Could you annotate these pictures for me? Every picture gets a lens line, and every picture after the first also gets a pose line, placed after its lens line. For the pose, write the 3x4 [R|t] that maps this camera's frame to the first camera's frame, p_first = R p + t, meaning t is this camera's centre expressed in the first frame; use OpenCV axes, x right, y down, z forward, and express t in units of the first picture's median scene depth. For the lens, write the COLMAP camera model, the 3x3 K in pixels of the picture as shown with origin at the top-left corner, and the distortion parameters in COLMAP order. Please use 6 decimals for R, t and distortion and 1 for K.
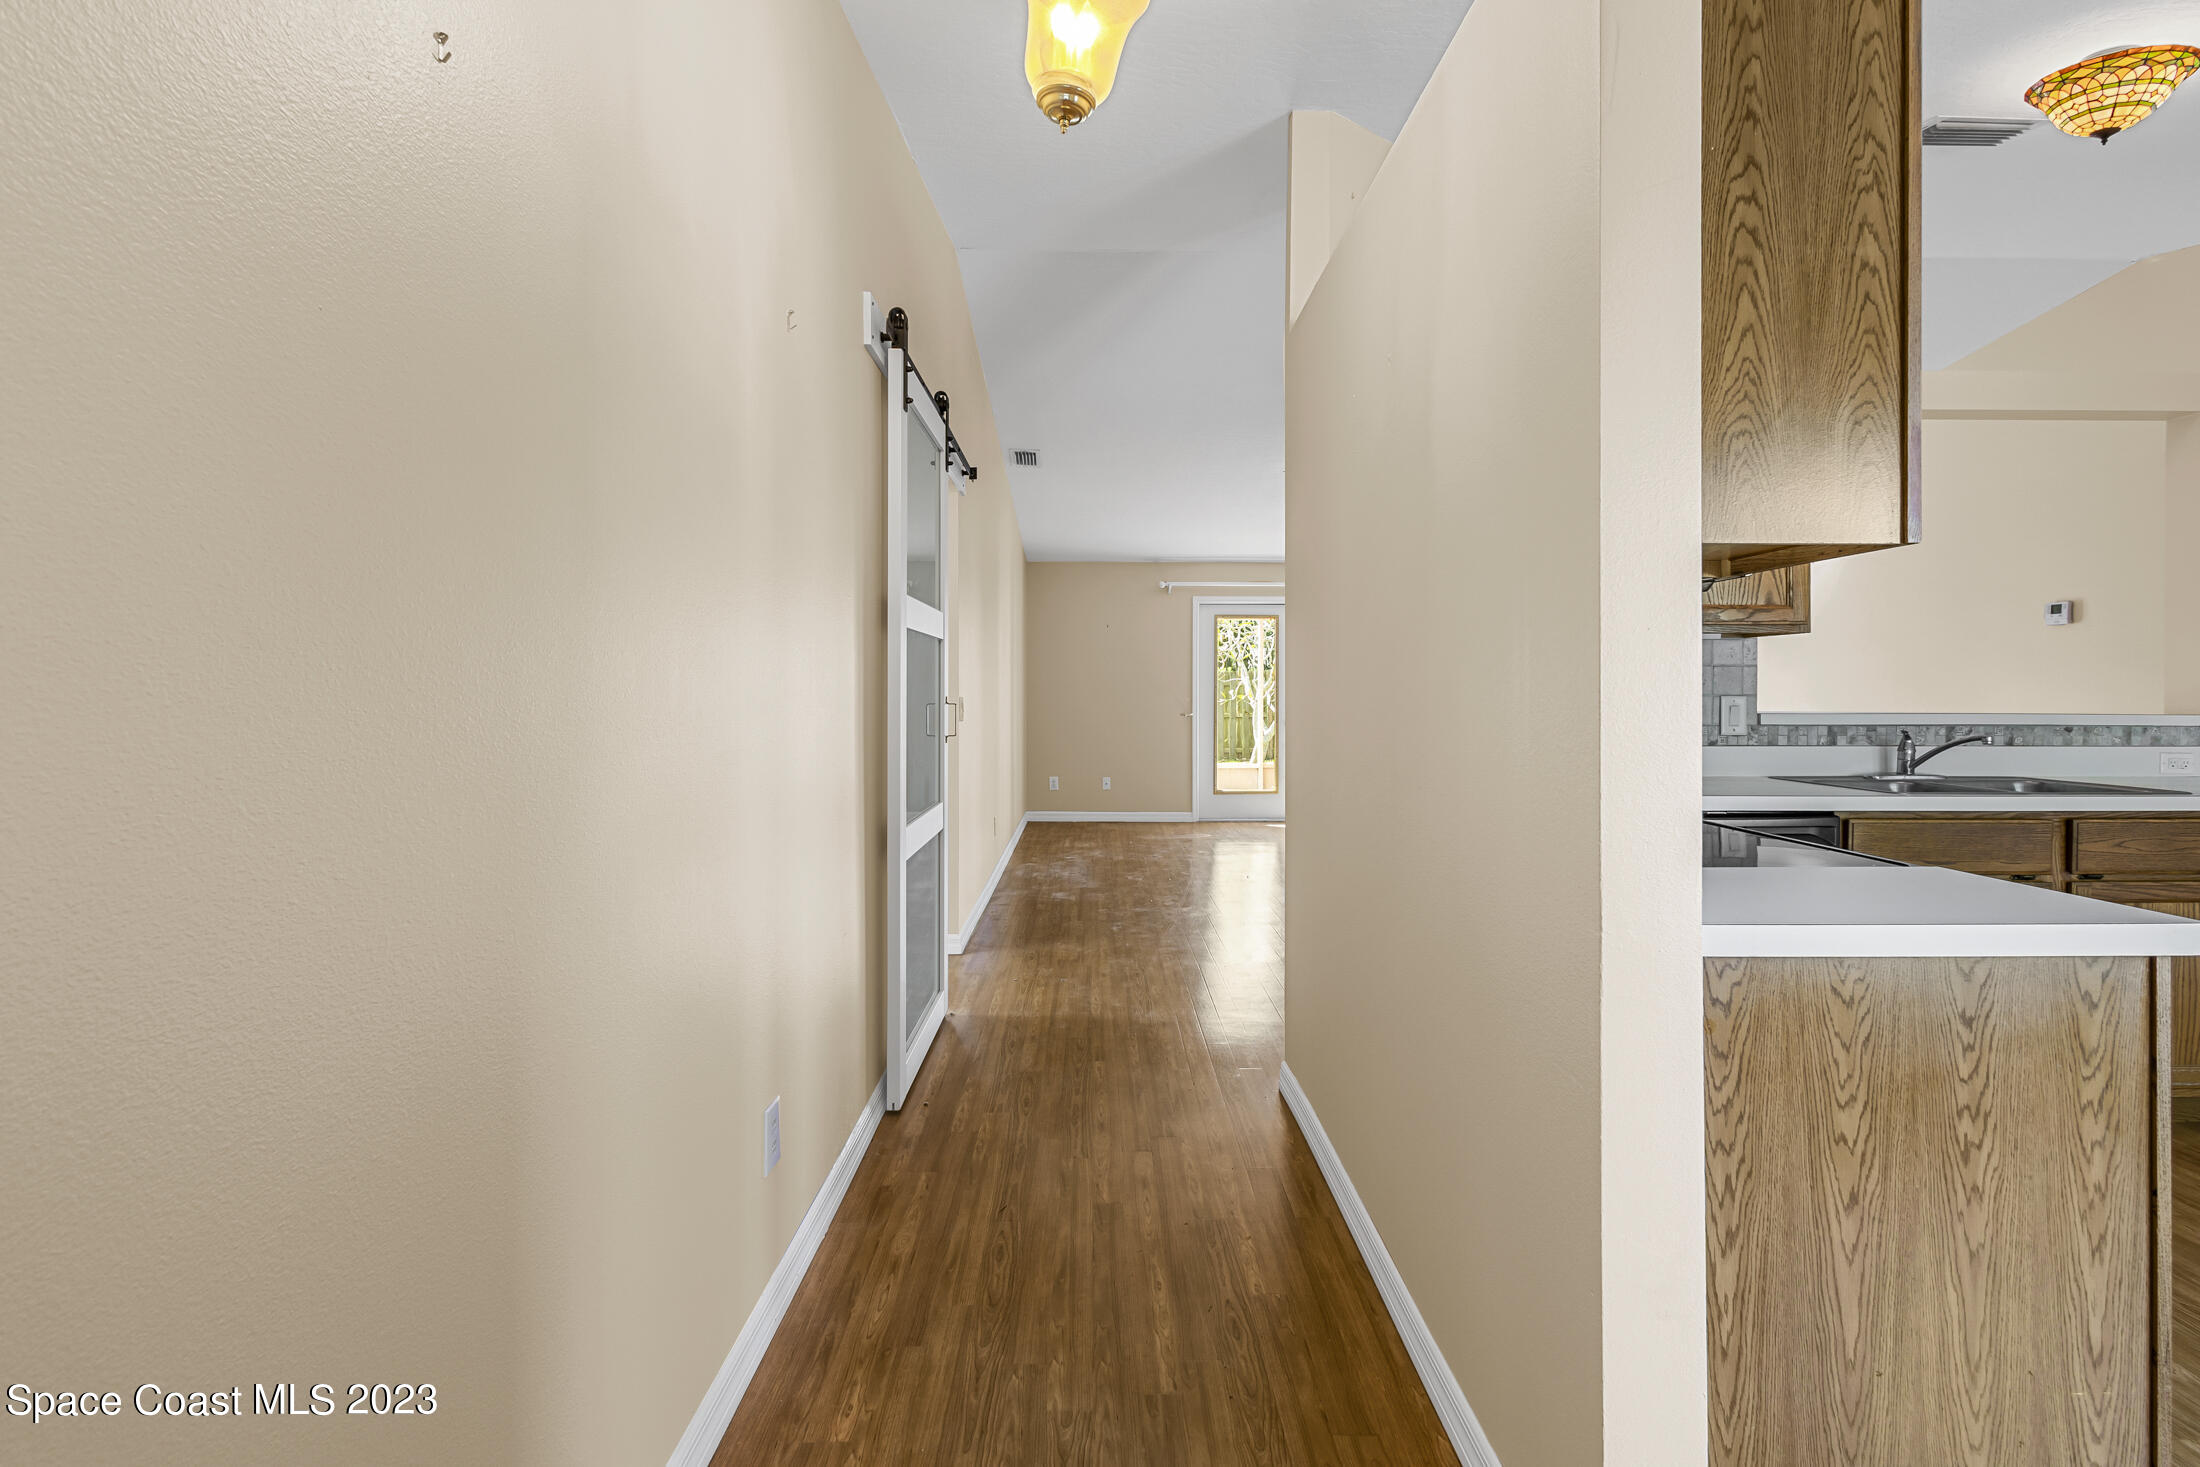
lens RADIAL K [[1017.3, 0, 1118.7], [0, 1017.3, 688.2], [0, 0, 1]] dist [0.010771, -0.004069]
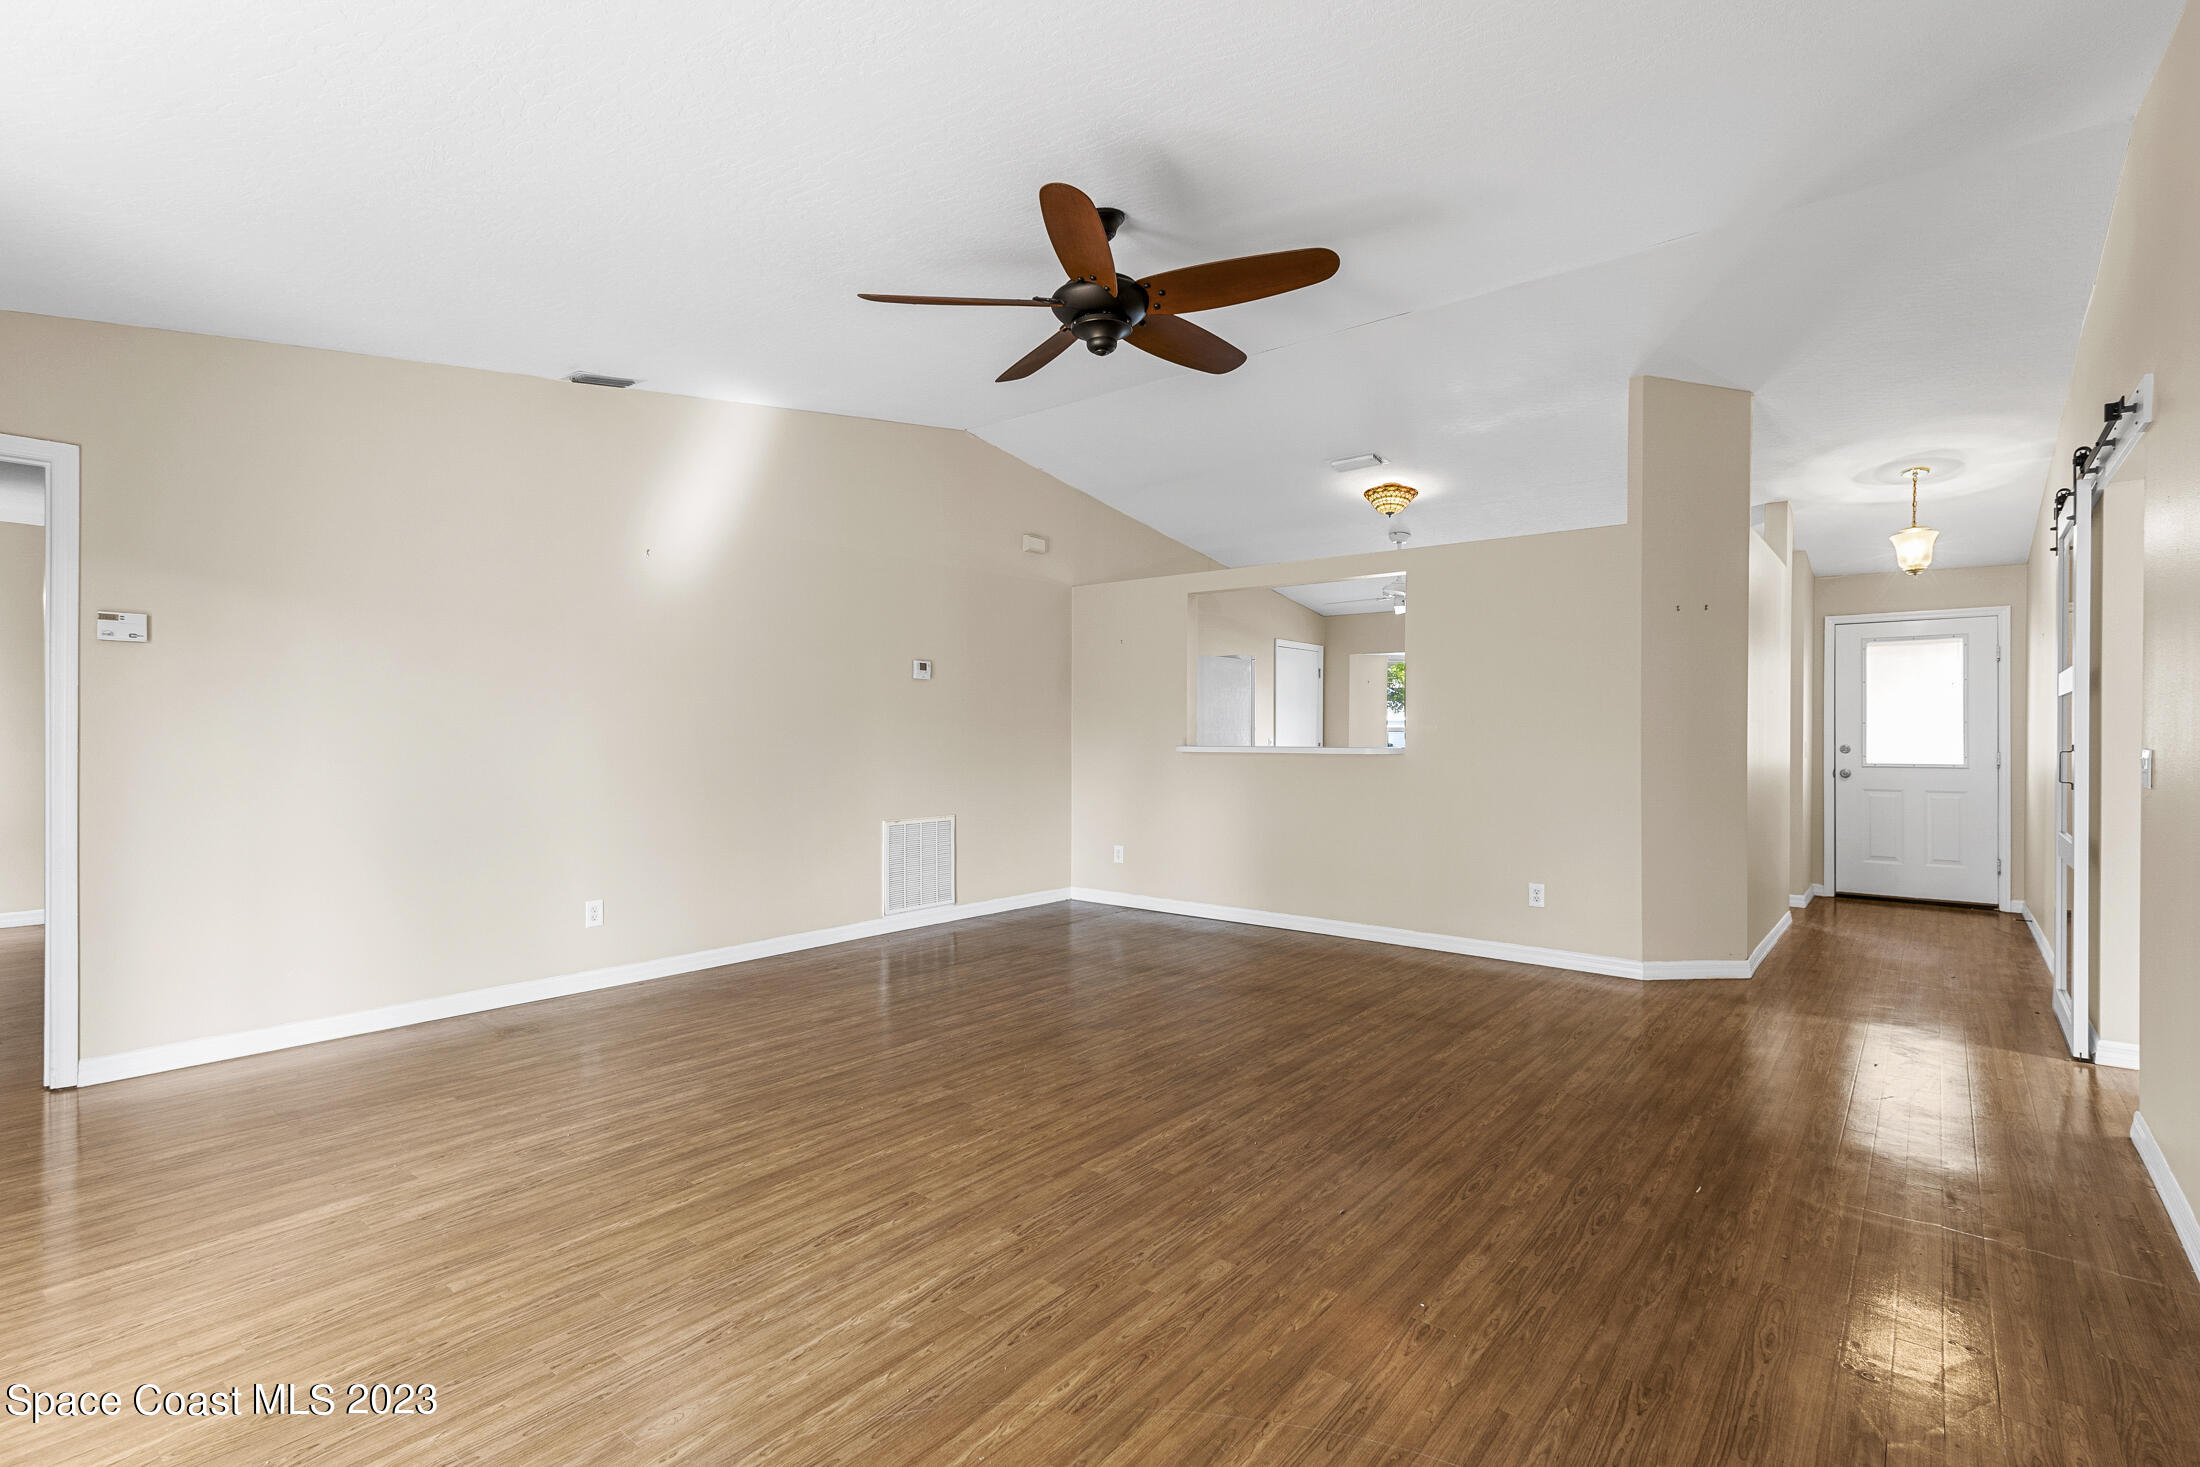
lens RADIAL K [[1017.3, 0, 1111.8], [0, 1017.3, 734.0], [0, 0, 1]] dist [0.010771, -0.004069]
pose [[-0.762700, -0.000547, 0.646752, -0.111134], [-0.002580, 0.999994, -0.002197, 0.012213], [-0.646747, -0.003345, -0.762697, 2.646581]]
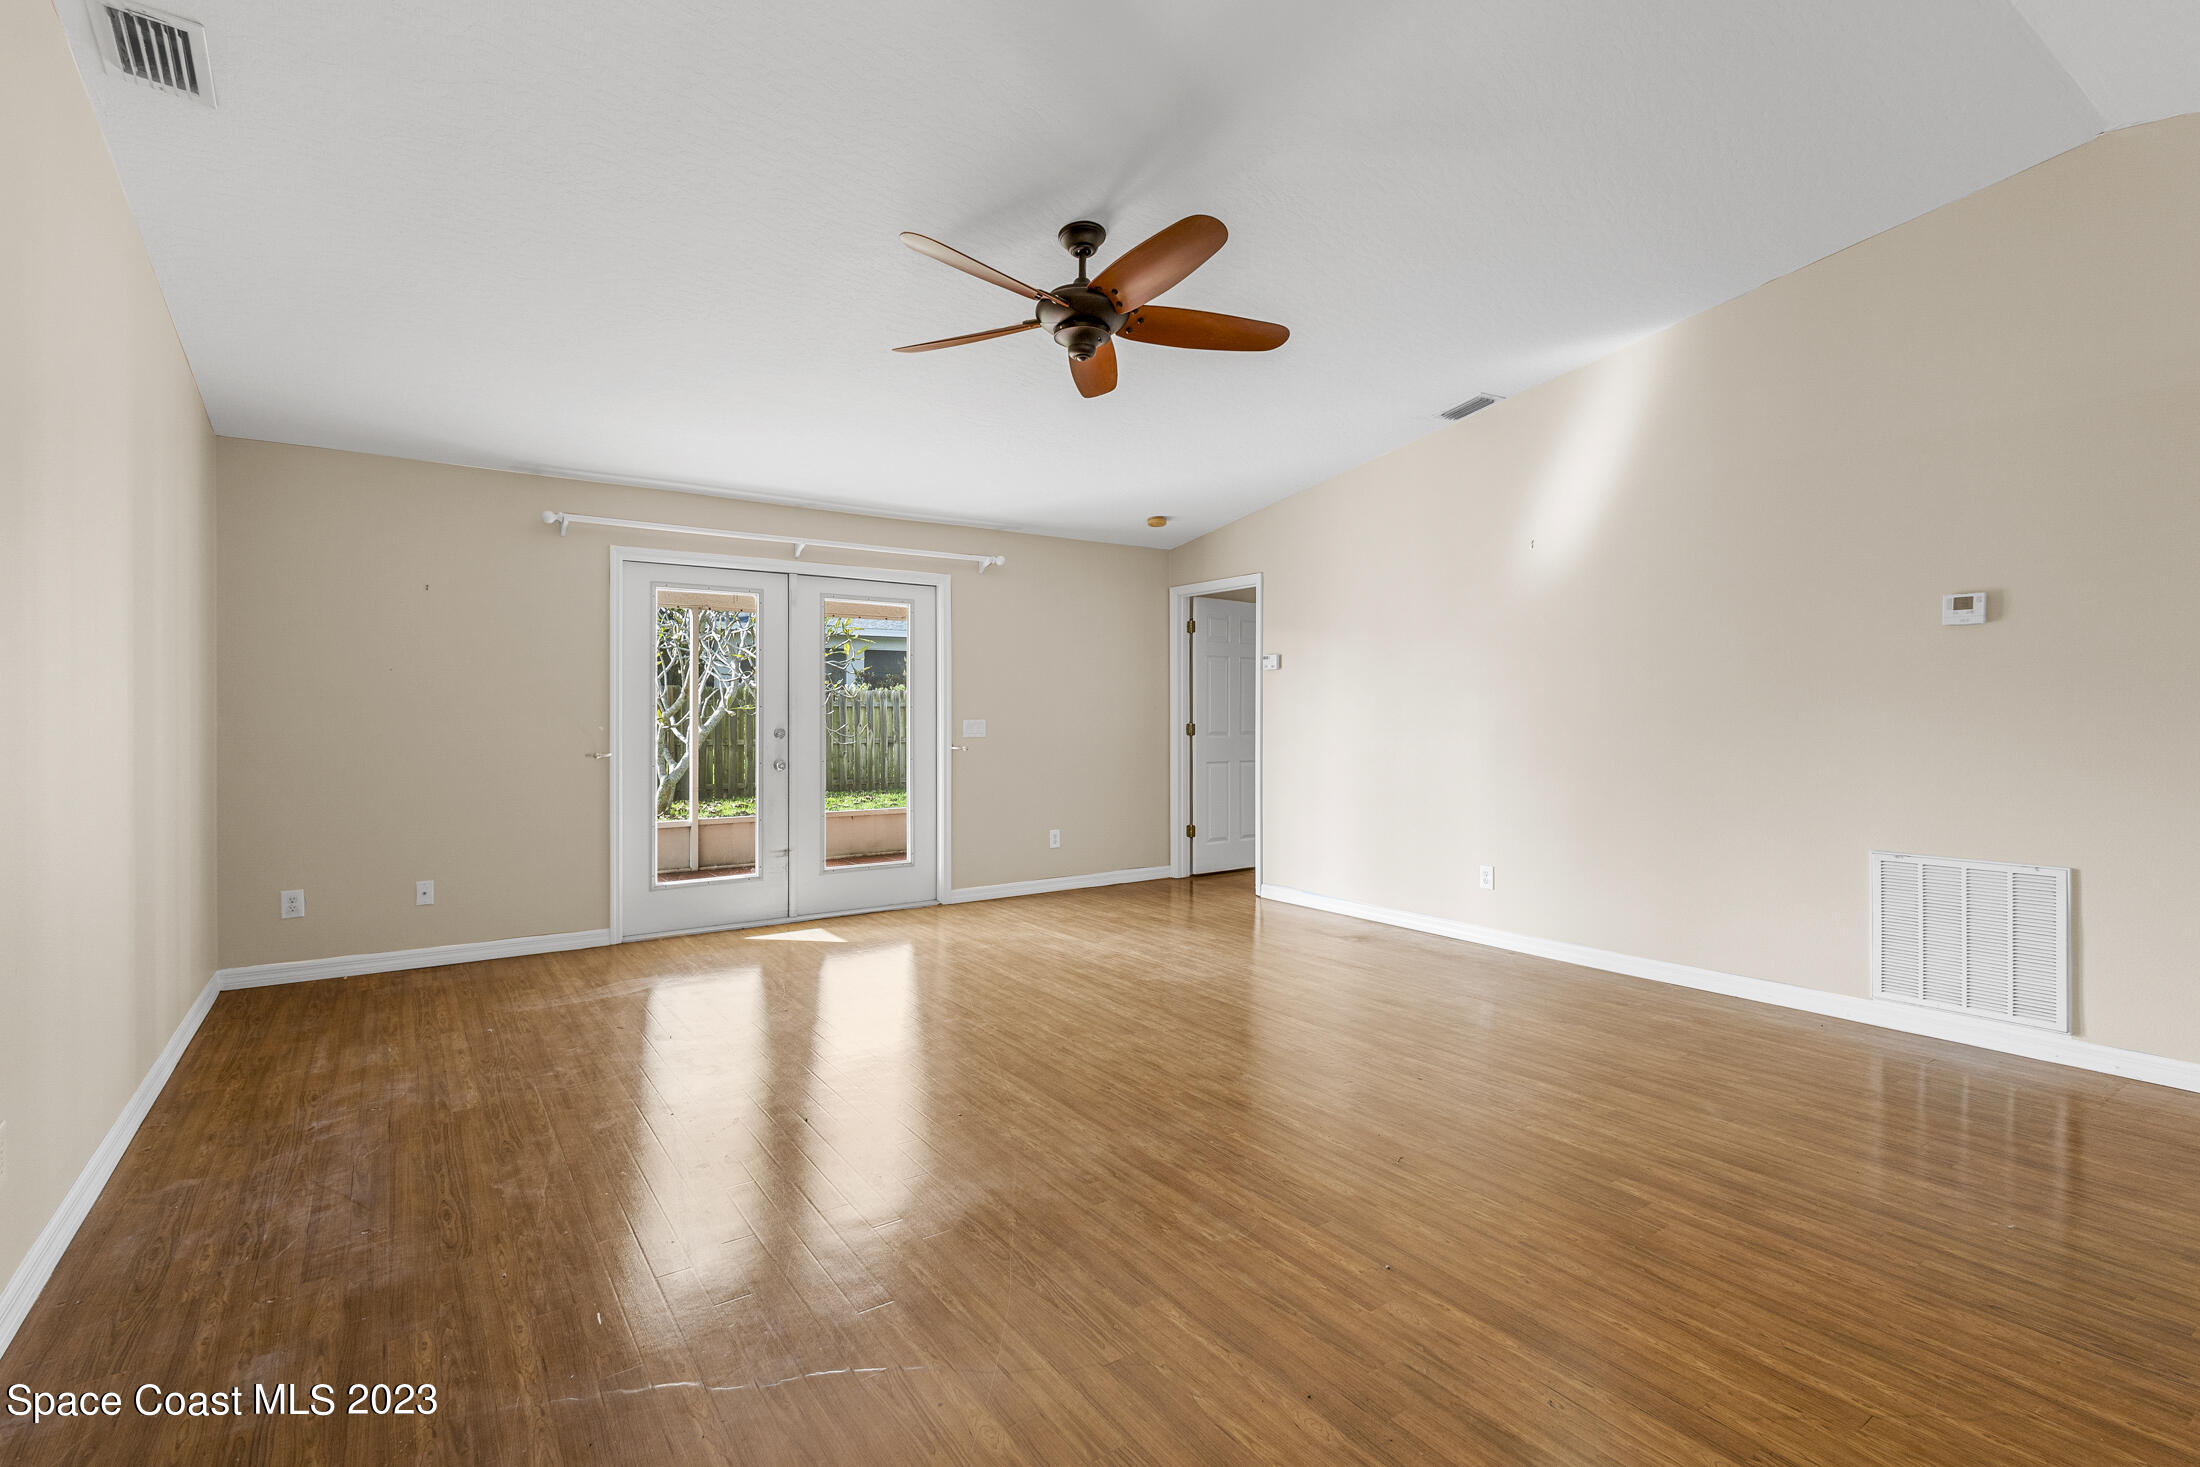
lens RADIAL K [[1017.3, 0, 1102.6], [0, 1017.3, 722.1], [0, 0, 1]] dist [0.010771, -0.004069]
pose [[0.835335, -0.000954, 0.549741, -0.026532], [-0.002175, 0.999985, 0.005041, 0.010529], [-0.549737, -0.005407, 0.835320, 1.055751]]
